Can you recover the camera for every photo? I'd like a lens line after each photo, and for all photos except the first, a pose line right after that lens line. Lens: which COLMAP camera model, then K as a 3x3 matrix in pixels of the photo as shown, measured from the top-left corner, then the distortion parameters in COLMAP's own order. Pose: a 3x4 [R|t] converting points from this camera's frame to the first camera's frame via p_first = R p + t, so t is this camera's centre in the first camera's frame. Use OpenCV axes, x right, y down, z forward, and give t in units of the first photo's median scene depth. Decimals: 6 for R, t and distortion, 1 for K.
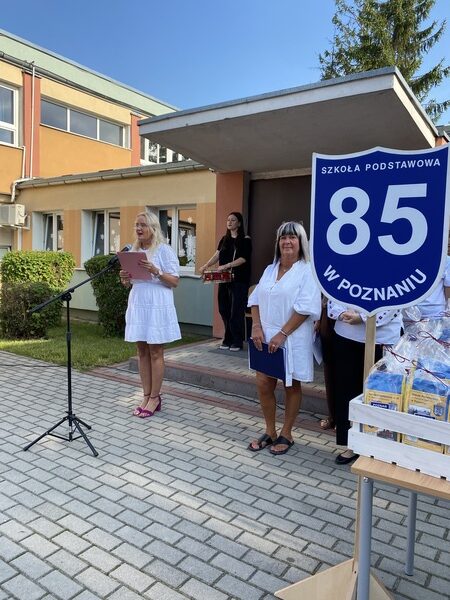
lens RADIAL K [[460.1, 0, 225.0], [0, 460.1, 300.0], [0, 0, 1]] dist [0.006813, -0.001112]
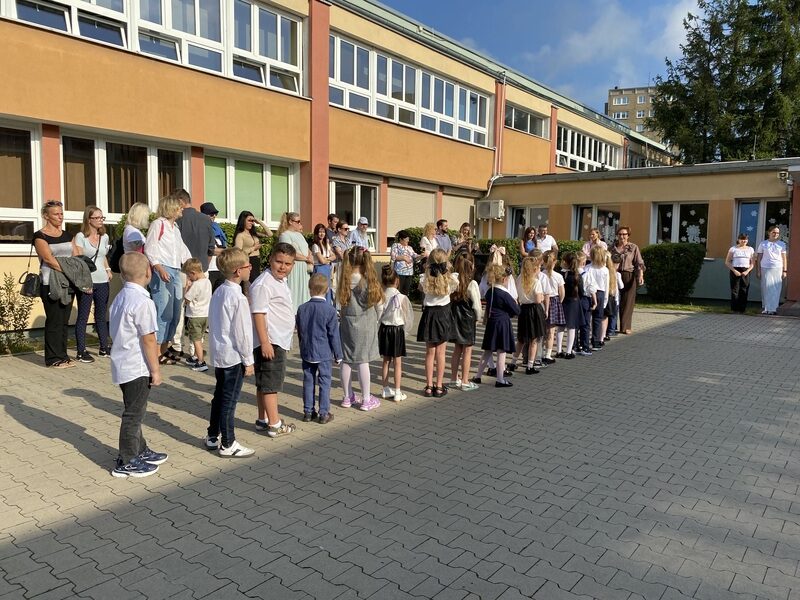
lens RADIAL K [[603.3, 0, 409.2], [0, 603.3, 301.7], [0, 0, 1]] dist [0.011456, -0.027708]
pose [[0.997861, -0.011898, -0.064273, -0.567611], [0.012412, 0.999894, 0.007597, 0.030510], [0.064175, -0.008378, 0.997903, -0.498494]]
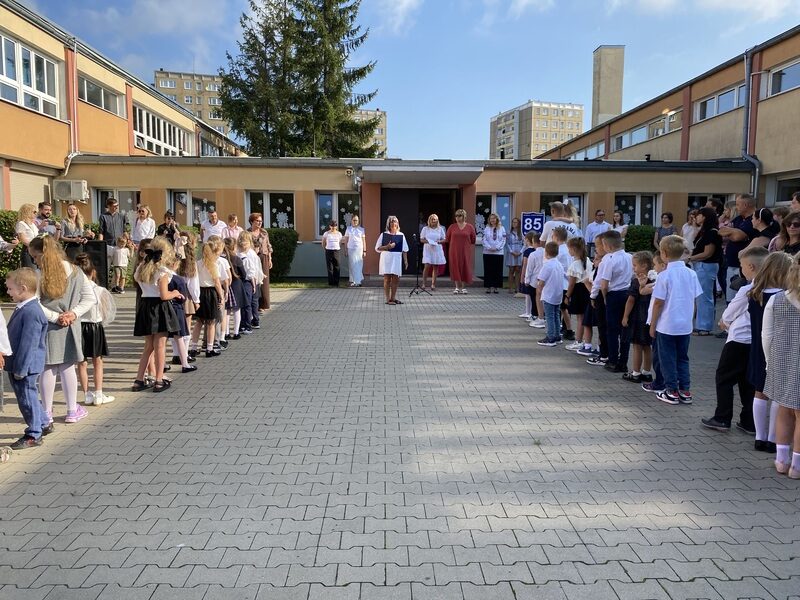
lens RADIAL K [[597.4, 0, 400.0], [0, 597.4, 300.0], [0, 0, 1]] dist [0.004855, -0.007943]
pose [[0.807040, -0.089680, 0.583647, -0.666387], [0.066404, 0.995914, 0.061207, 0.025597], [-0.586751, -0.010640, 0.809698, -0.501213]]
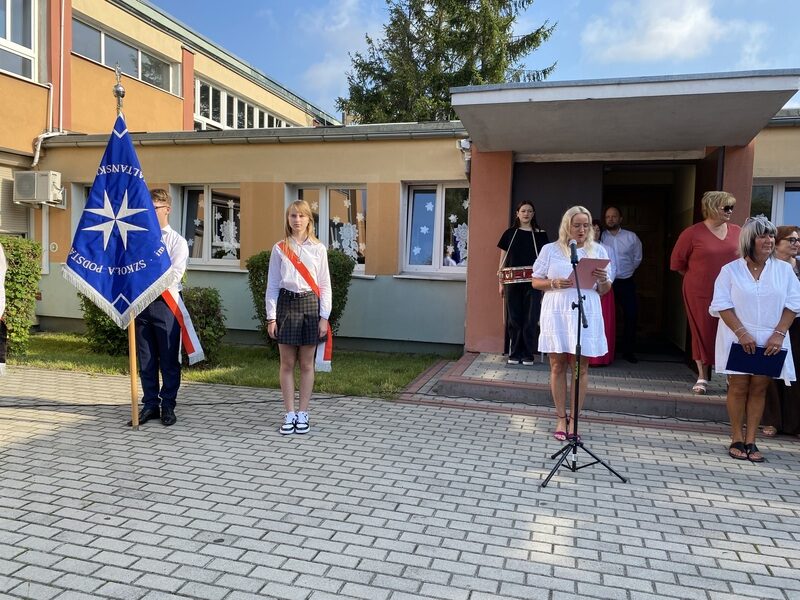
lens RADIAL K [[613.5, 0, 400.0], [0, 613.5, 300.0], [0, 0, 1]] dist [0.006813, -0.001112]
pose [[0.946815, -0.026139, 0.320714, -0.256851], [0.028316, 0.999597, -0.002125, -0.005782], [-0.320530, 0.011093, 0.947174, 0.002190]]
